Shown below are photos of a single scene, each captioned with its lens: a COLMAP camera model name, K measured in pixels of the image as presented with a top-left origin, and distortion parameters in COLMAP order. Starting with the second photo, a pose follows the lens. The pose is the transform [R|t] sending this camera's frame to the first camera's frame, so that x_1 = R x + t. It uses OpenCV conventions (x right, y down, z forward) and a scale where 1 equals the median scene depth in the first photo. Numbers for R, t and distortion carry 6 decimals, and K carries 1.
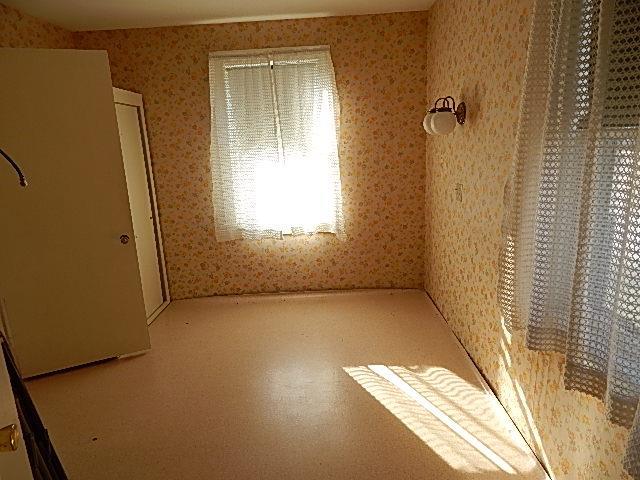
lens RADIAL K [[418.4, 0, 324.8], [0, 418.4, 233.8], [0, 0, 1]] dist [-0.002657, -0.001755]
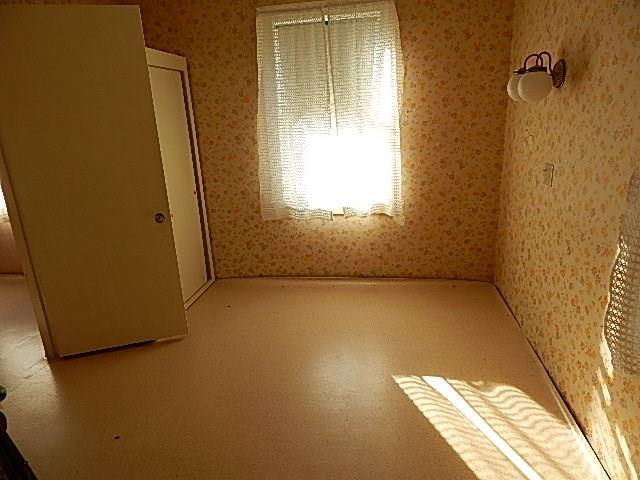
lens RADIAL K [[418.4, 0, 324.8], [0, 418.4, 233.8], [0, 0, 1]] dist [-0.002657, -0.001755]
pose [[0.989229, 0.040837, -0.140566, 0.010133], [-0.030375, 0.996662, 0.075782, -0.026430], [0.143192, -0.070696, 0.987167, 0.108550]]
